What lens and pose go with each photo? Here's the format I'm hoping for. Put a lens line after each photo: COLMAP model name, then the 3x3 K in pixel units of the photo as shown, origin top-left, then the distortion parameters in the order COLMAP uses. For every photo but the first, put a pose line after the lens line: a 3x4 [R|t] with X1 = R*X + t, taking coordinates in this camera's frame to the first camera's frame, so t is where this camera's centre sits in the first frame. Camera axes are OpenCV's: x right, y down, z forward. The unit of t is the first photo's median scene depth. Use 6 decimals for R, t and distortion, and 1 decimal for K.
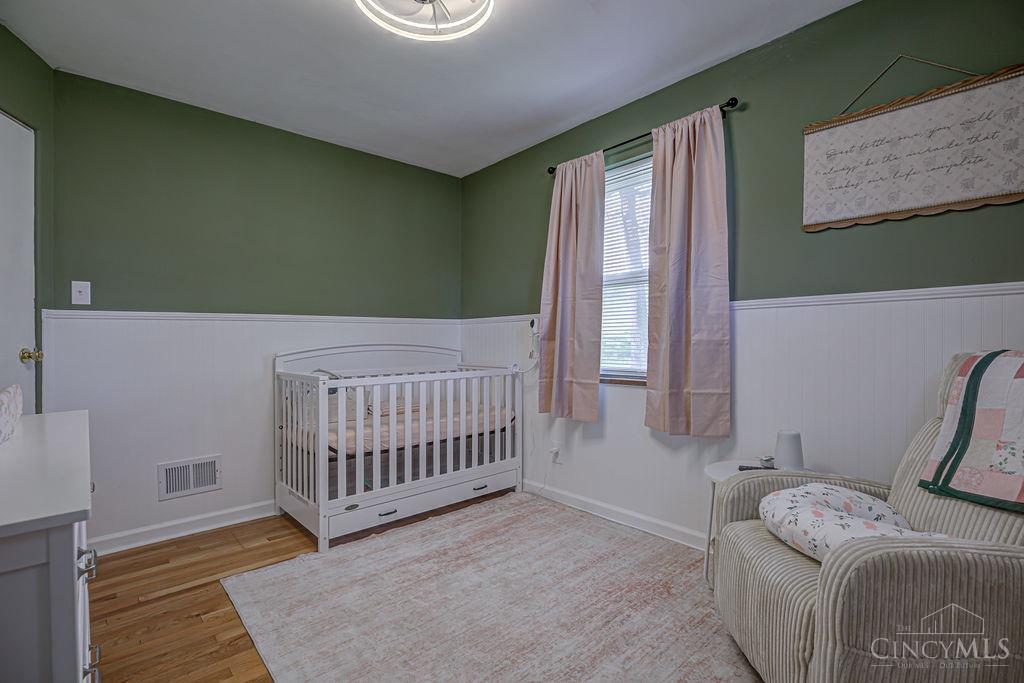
lens RADIAL K [[477.8, 0, 512.7], [0, 477.8, 323.6], [0, 0, 1]] dist [-0.003588, -0.000669]
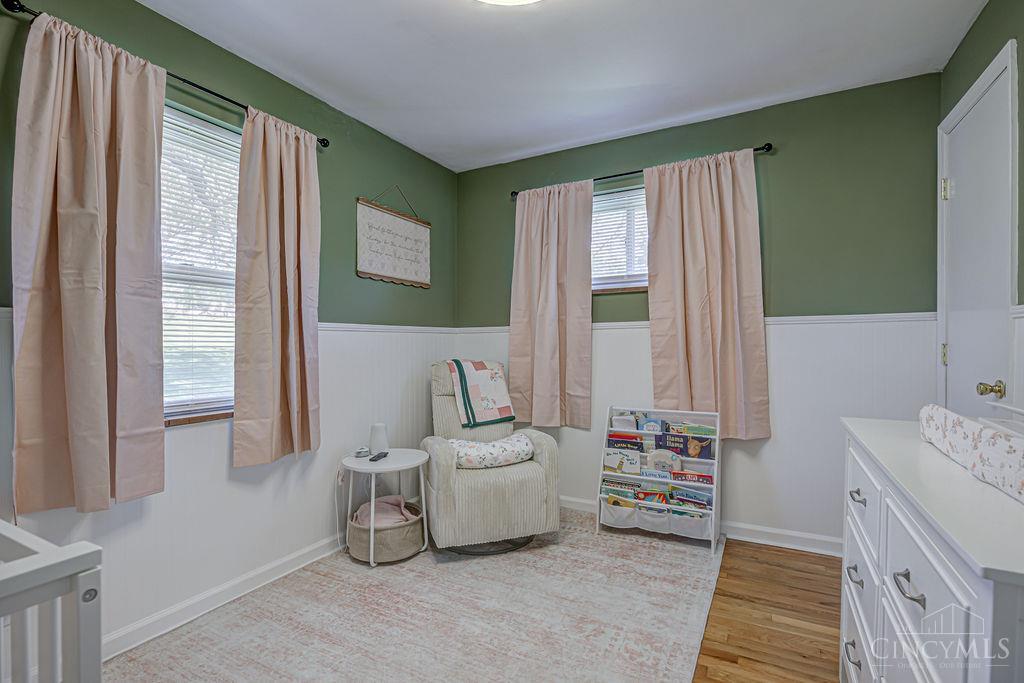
lens RADIAL K [[472.9, 0, 524.5], [0, 472.9, 335.5], [0, 0, 1]] dist [0.000864, 0.000059]
pose [[-0.349041, 0.029414, 0.936646, -0.636874], [-0.024233, 0.998890, -0.040399, 0.014292], [-0.936794, -0.036798, -0.347941, 0.825195]]
